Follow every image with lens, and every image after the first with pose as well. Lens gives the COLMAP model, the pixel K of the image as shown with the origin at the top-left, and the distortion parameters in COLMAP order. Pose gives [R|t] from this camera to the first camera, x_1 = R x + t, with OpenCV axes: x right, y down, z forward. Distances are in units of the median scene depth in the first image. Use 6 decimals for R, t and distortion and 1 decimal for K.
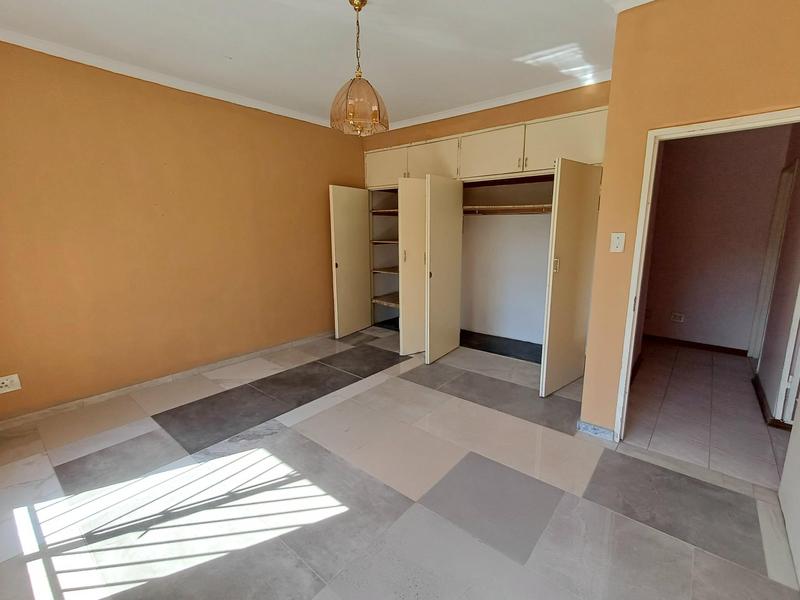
lens RADIAL K [[367.0, 0, 405.2], [0, 367.0, 297.6], [0, 0, 1]] dist [0.012013, 0.000694]
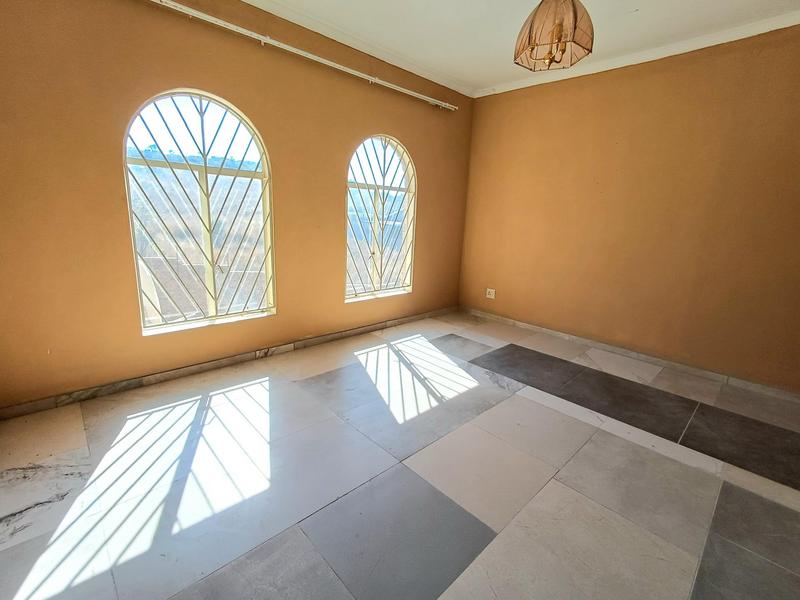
lens RADIAL K [[367.0, 0, 405.2], [0, 367.0, 297.6], [0, 0, 1]] dist [0.012013, 0.000694]
pose [[-0.116269, 0.224624, -0.967484, 0.649837], [-0.225915, 0.942577, 0.245991, -0.083876], [0.967184, 0.247170, -0.058847, 0.692316]]
